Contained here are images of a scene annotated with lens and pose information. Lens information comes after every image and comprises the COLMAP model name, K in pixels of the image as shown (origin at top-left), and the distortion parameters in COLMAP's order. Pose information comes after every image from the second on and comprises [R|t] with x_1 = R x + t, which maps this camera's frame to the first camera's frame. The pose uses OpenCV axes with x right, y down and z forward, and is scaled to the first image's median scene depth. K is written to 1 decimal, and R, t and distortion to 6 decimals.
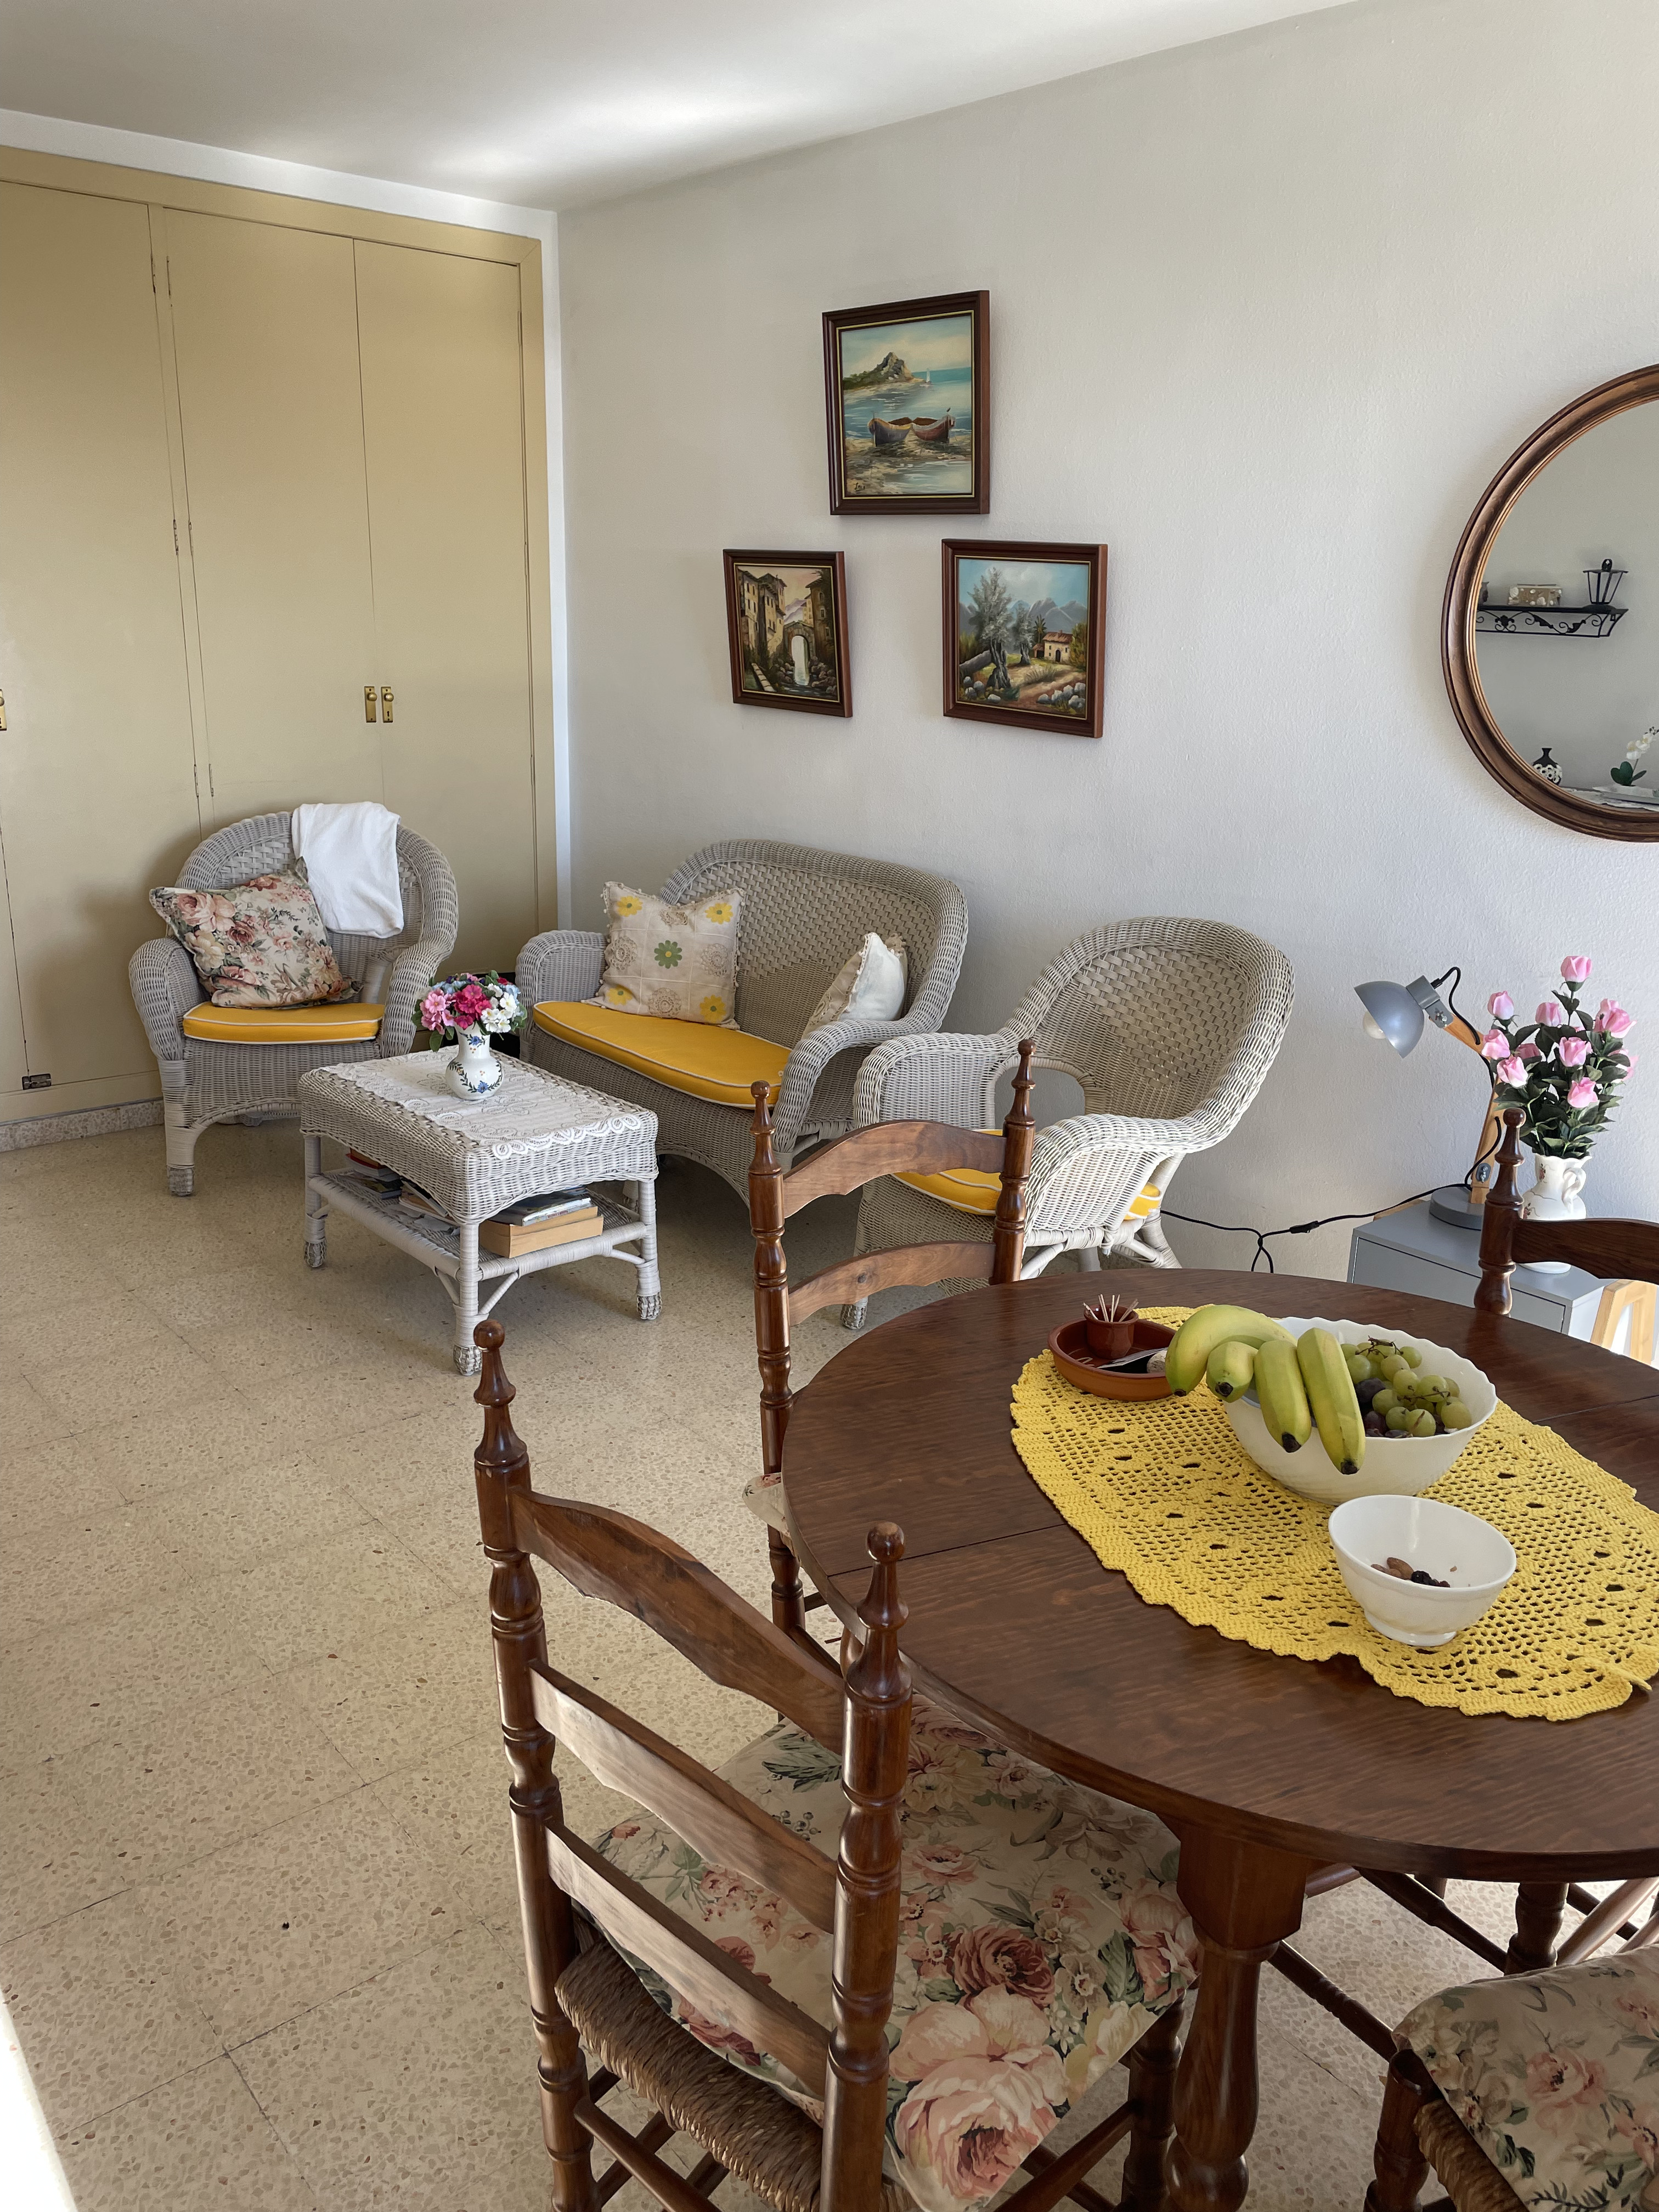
lens RADIAL K [[1661.2, 0, 833.3], [0, 1661.2, 1098.4], [0, 0, 1]] dist [0.071778, -0.101795]
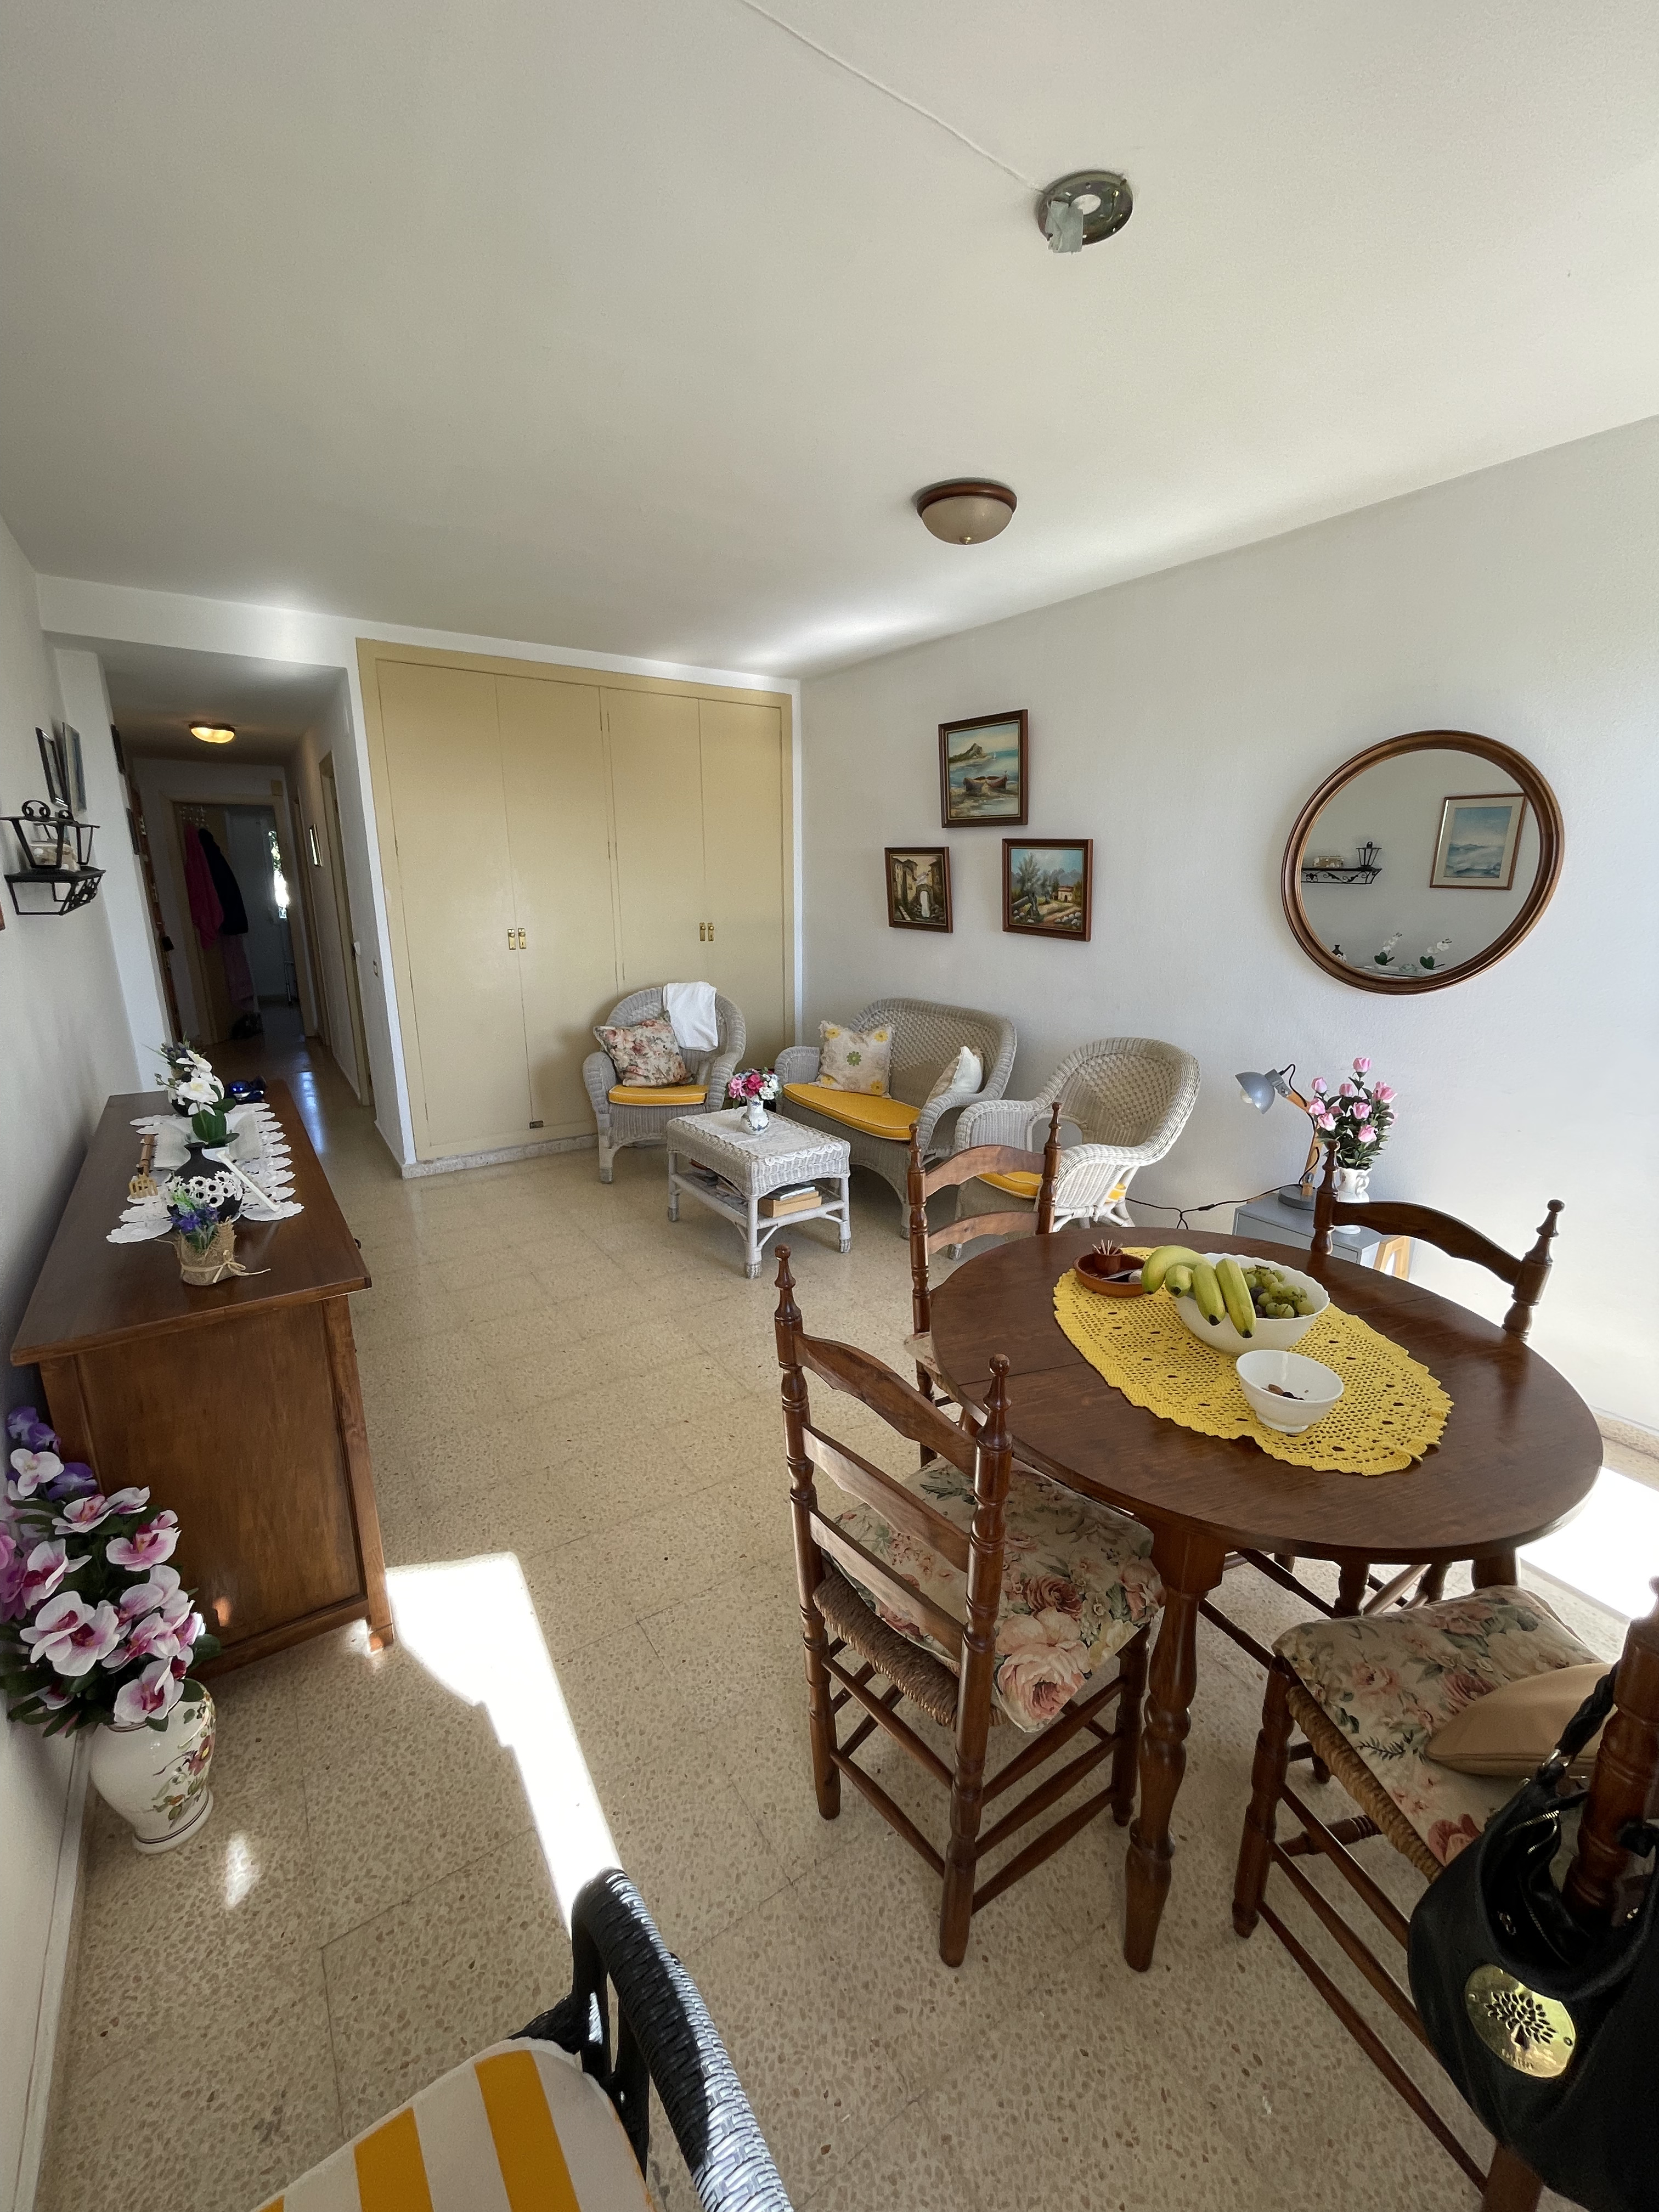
lens RADIAL K [[890.4, 0, 836.0], [0, 890.4, 1108.8], [0, 0, 1]] dist [0.002231, -0.027693]
pose [[0.994006, 0.003099, -0.109281, -0.014036], [-0.006582, 0.999481, -0.031525, 0.003507], [0.109126, 0.032056, 0.993511, -0.008485]]
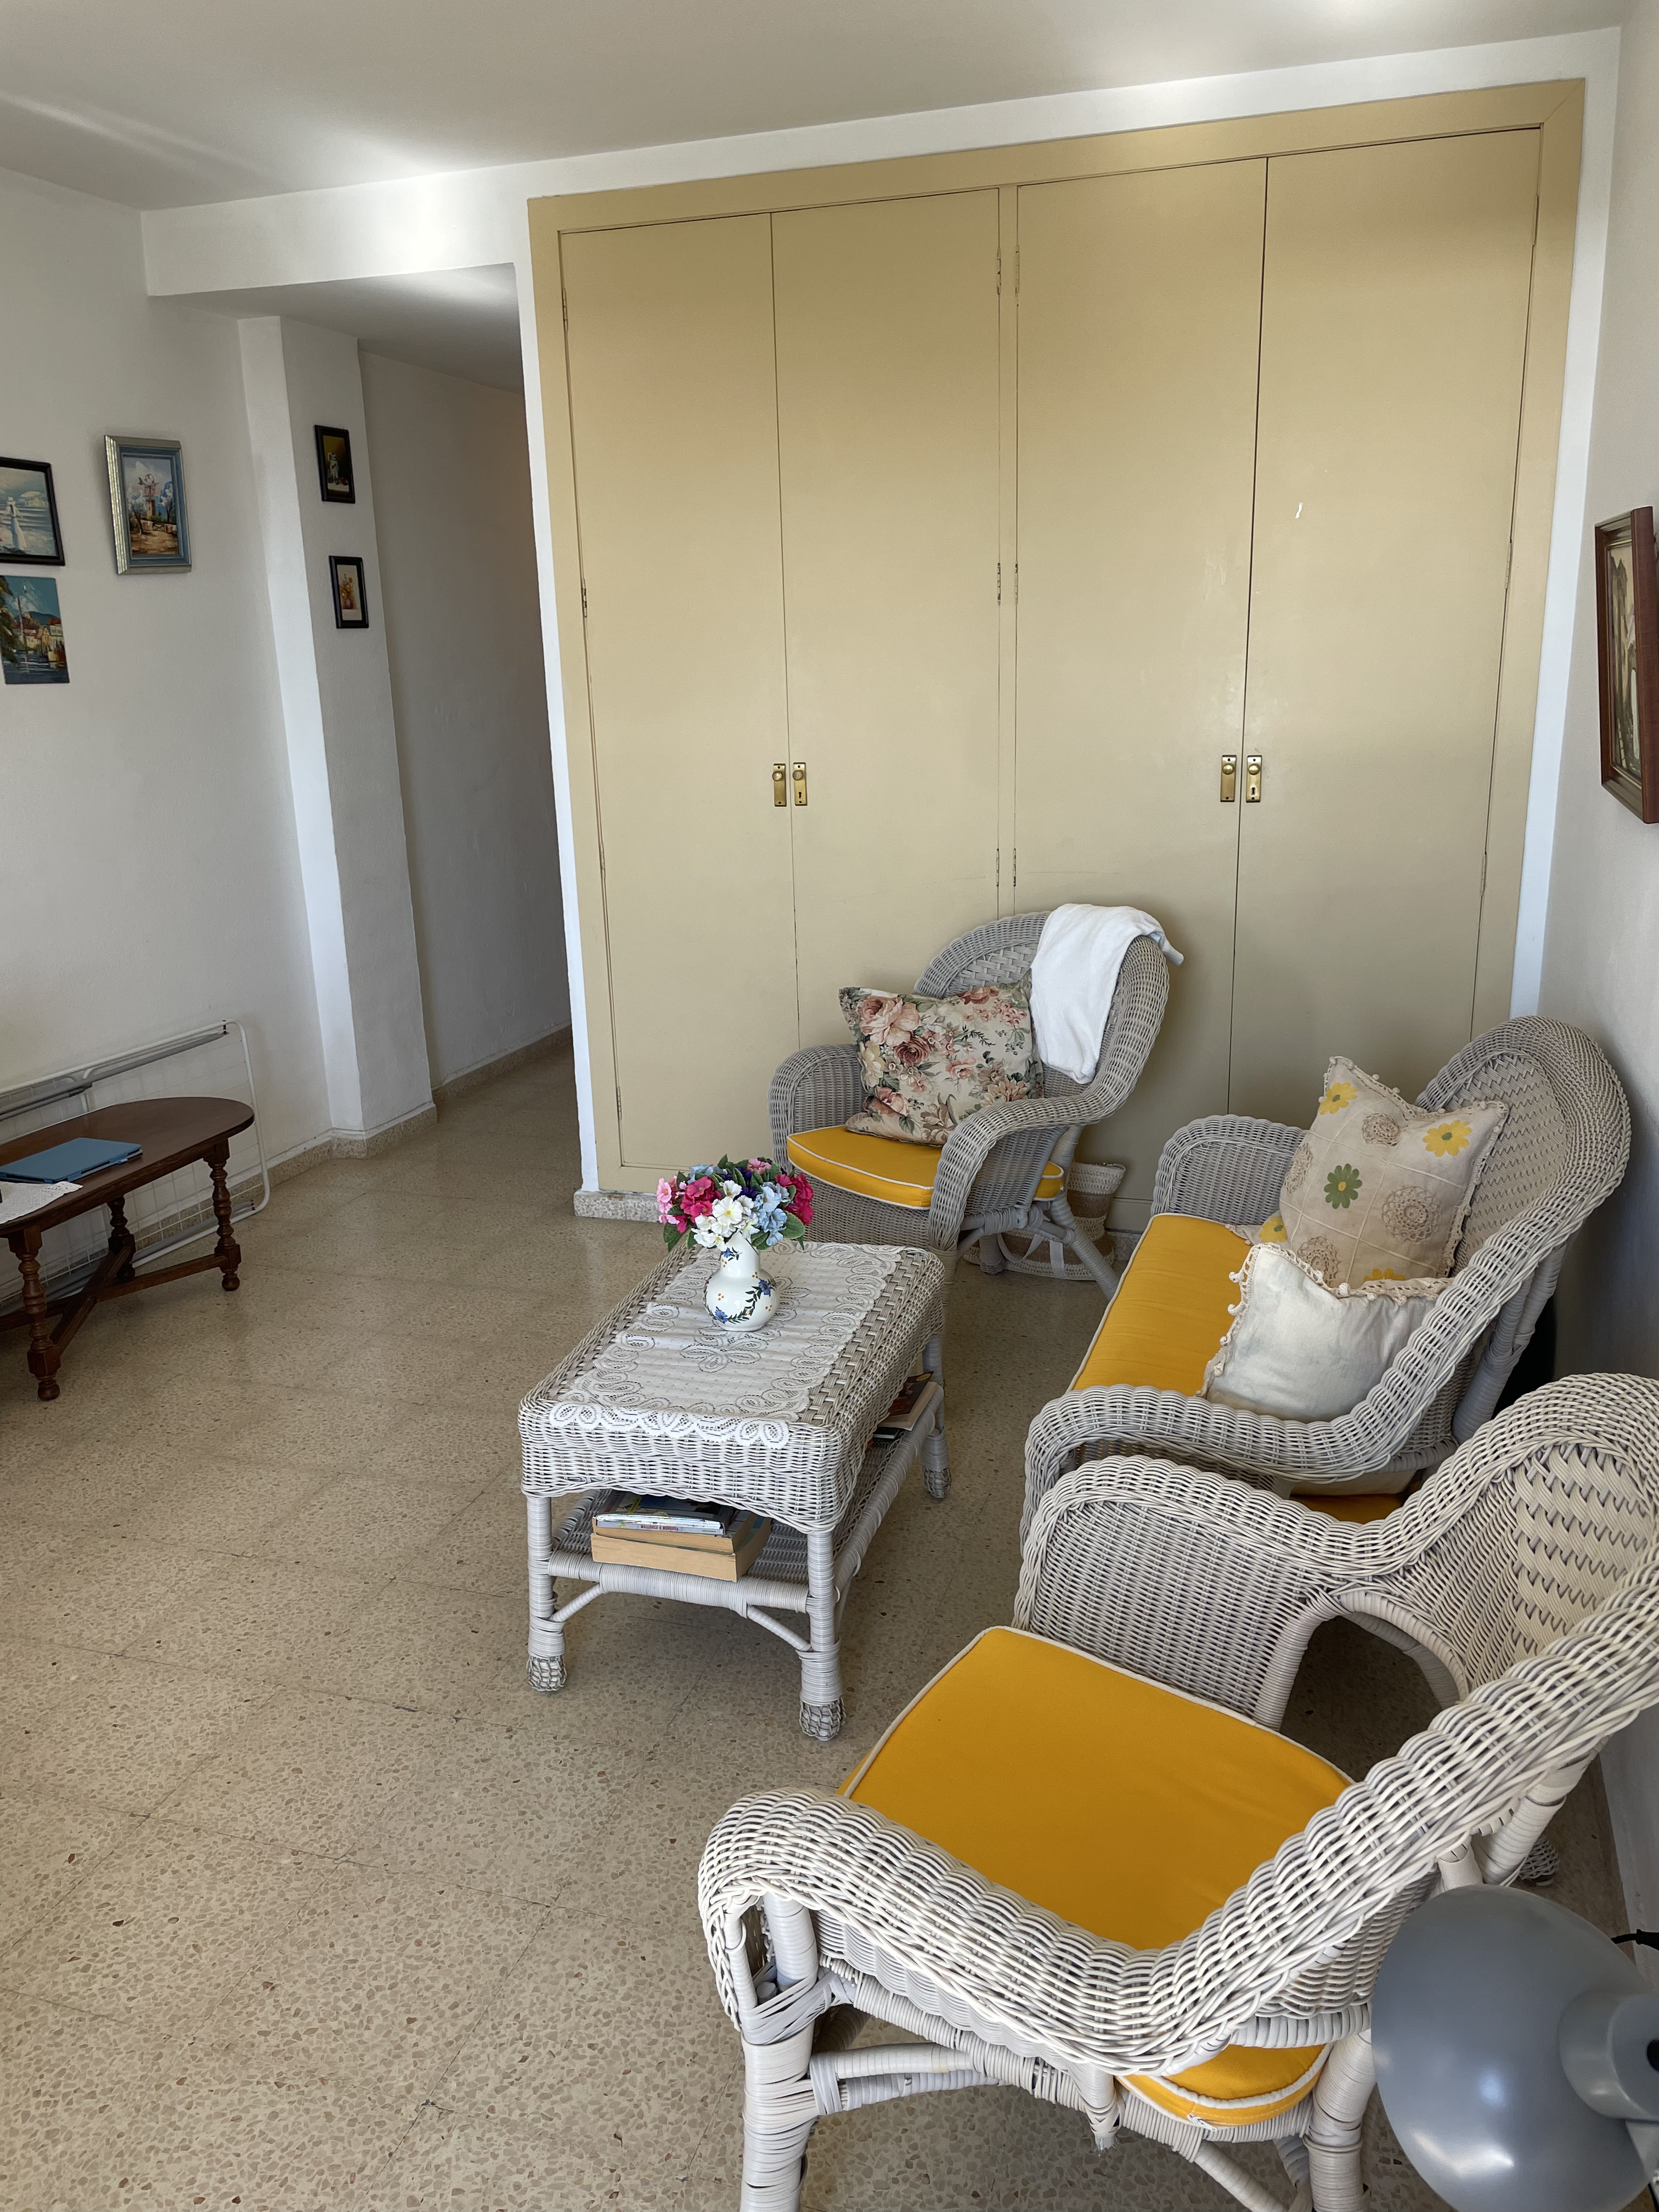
lens RADIAL K [[1661.2, 0, 833.3], [0, 1661.2, 1098.4], [0, 0, 1]] dist [0.071778, -0.101795]
pose [[0.522817, 0.178236, -0.833603, 0.494323], [-0.197567, 0.976606, 0.084903, -0.210169], [0.829234, 0.120303, 0.545800, 0.780819]]
